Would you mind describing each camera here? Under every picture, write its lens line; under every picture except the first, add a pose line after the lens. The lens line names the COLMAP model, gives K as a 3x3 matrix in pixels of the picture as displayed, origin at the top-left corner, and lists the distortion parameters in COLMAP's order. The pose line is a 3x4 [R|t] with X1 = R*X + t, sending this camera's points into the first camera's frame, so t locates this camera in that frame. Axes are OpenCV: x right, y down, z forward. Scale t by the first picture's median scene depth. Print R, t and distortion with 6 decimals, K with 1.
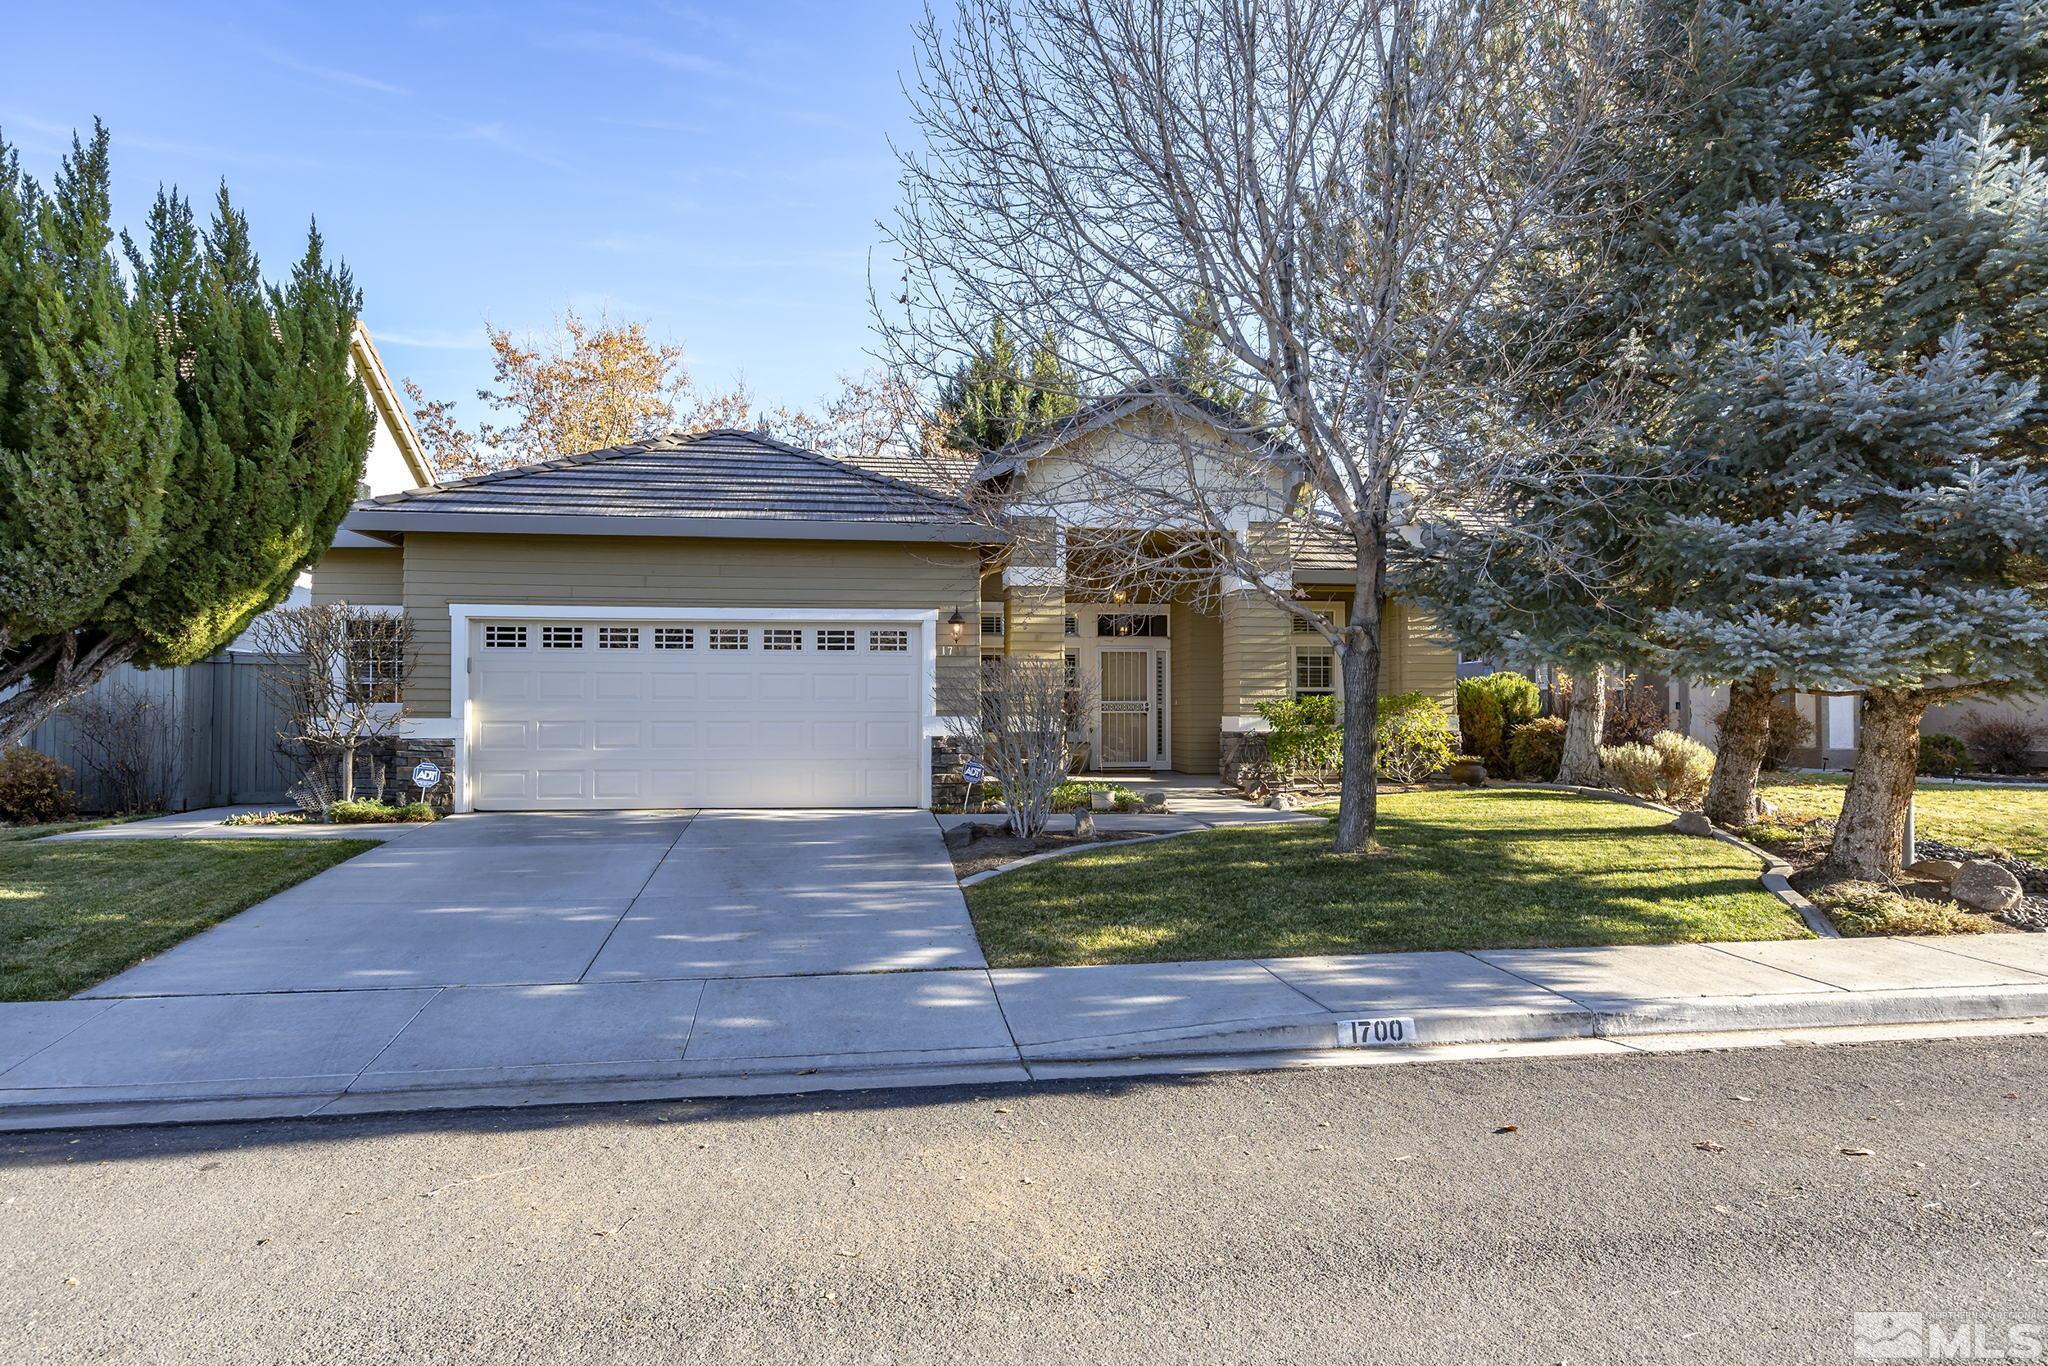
lens RADIAL K [[1036.2, 0, 1018.6], [0, 1036.2, 693.8], [0, 0, 1]] dist [-0.002765, -0.000032]
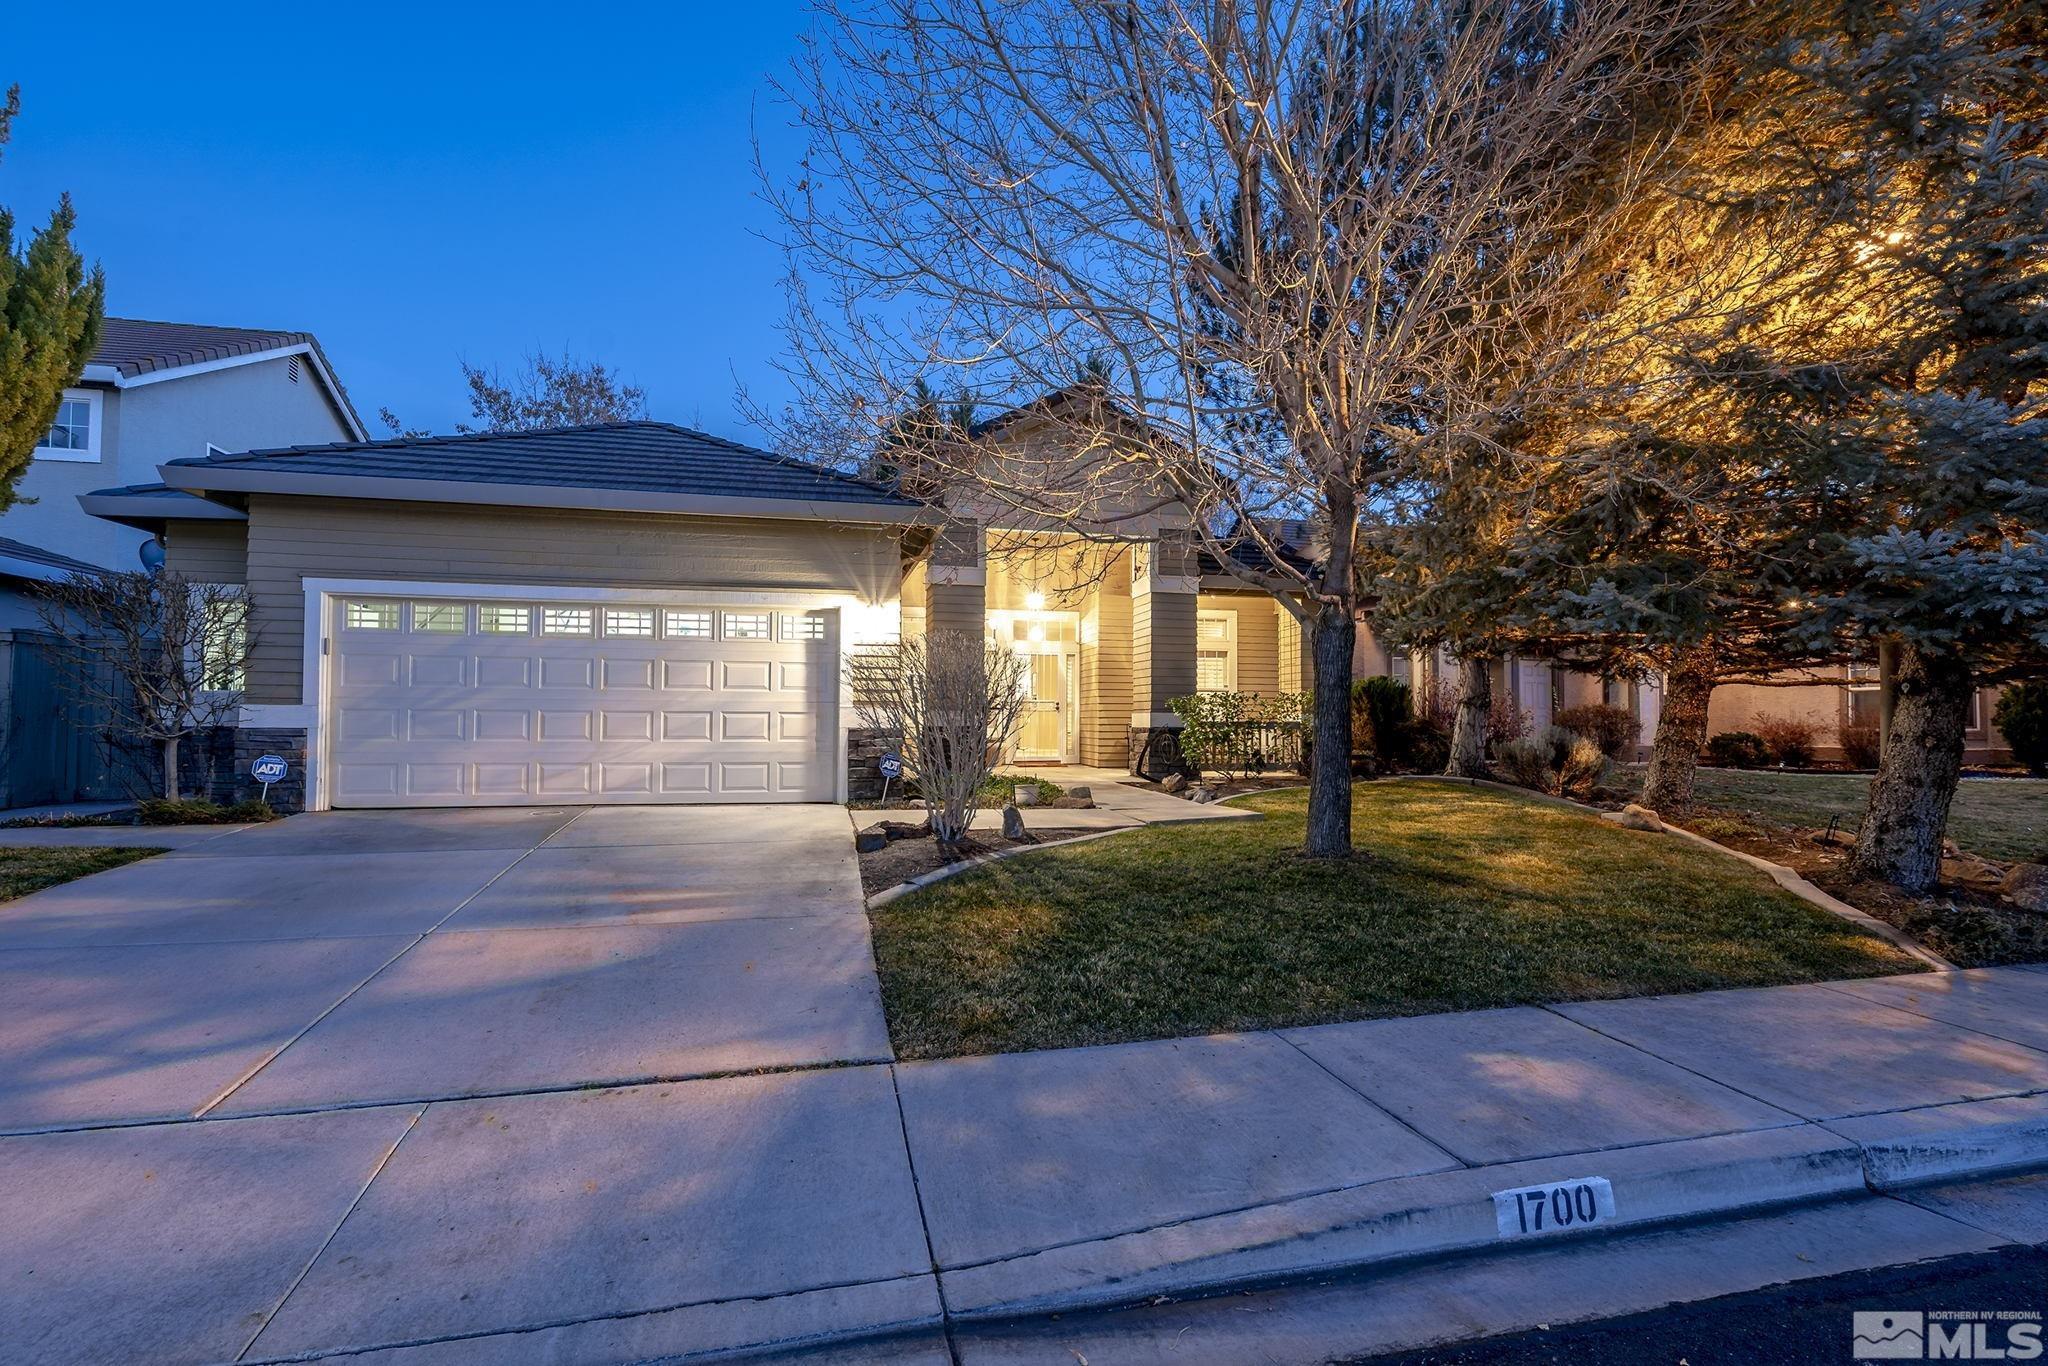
lens RADIAL K [[1036.2, 0, 1026.2], [0, 1036.2, 683.1], [0, 0, 1]] dist [-0.002765, -0.000032]
pose [[0.996516, 0.006396, 0.083158, -0.000893], [-0.006075, 0.999973, -0.004117, 0.015032], [-0.083182, 0.003598, 0.996528, 0.192694]]
